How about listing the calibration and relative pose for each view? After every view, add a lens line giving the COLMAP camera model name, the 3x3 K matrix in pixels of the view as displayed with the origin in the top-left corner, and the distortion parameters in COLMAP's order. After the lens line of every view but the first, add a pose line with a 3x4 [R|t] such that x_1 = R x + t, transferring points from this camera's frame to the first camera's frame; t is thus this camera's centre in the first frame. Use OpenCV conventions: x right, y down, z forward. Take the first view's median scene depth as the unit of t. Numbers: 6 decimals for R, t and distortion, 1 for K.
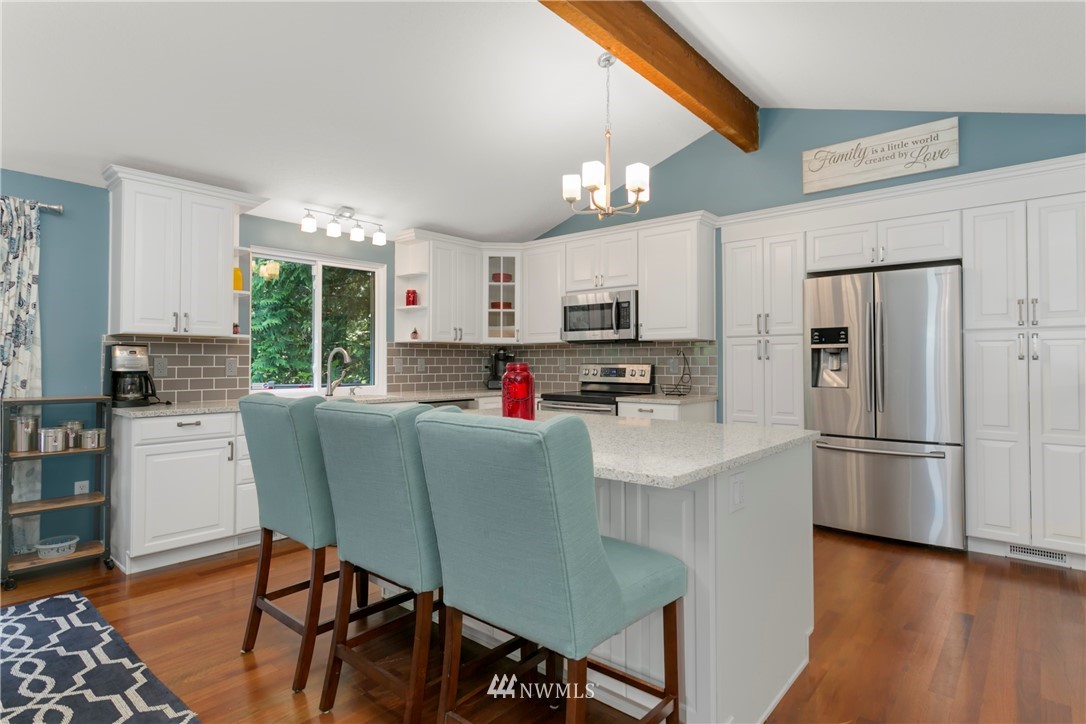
lens RADIAL K [[572.9, 0, 539.7], [0, 572.9, 352.5], [0, 0, 1]] dist [-0.003764, 0.004764]
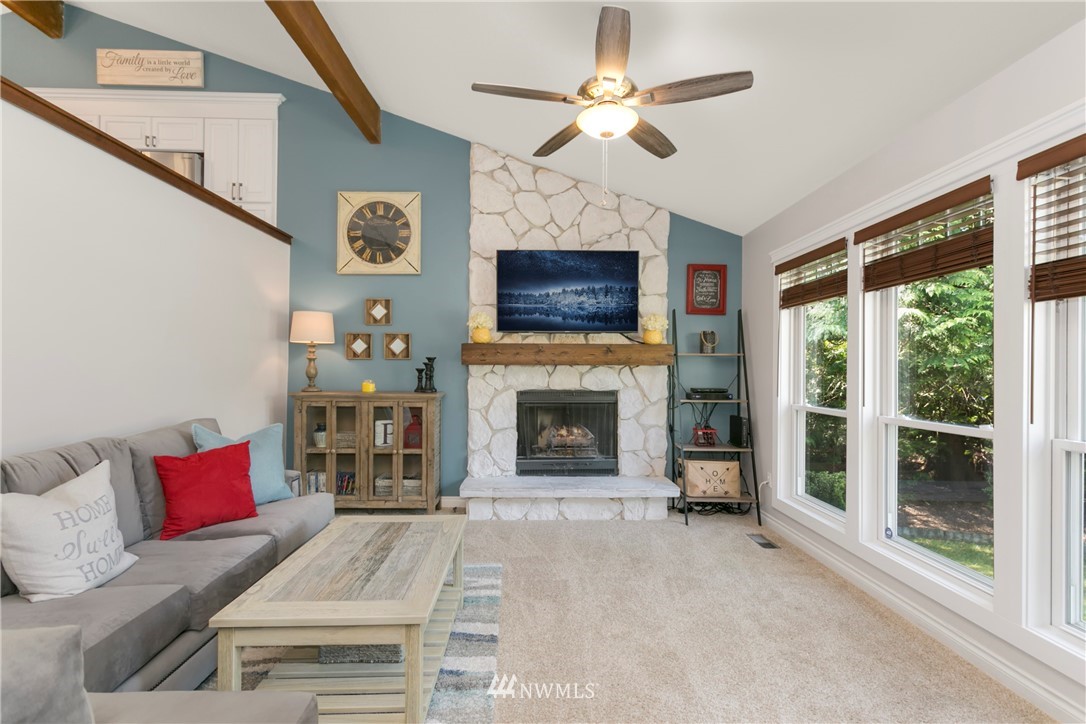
lens RADIAL K [[521.0, 0, 551.5], [0, 521.0, 364.9], [0, 0, 1]] dist [0.005442, -0.000157]
pose [[0.734177, 0.013355, 0.678827, 0.404540], [-0.023871, 0.999696, 0.006150, 0.281140], [-0.678539, -0.020719, 0.734272, -0.471539]]
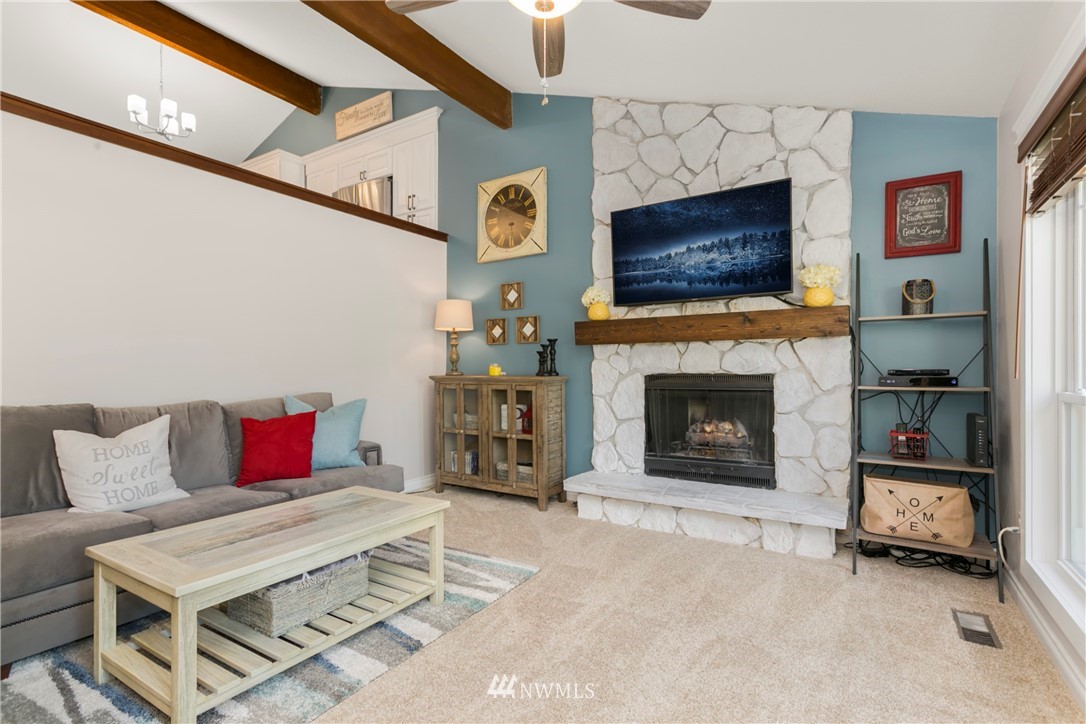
lens RADIAL K [[521.0, 0, 538.5], [0, 521.0, 366.9], [0, 0, 1]] dist [0.005442, -0.000157]
pose [[0.988944, -0.000265, 0.148292, 0.768075], [-0.002461, 0.999831, 0.018200, 0.312940], [-0.148272, -0.018364, 0.988776, -0.509626]]
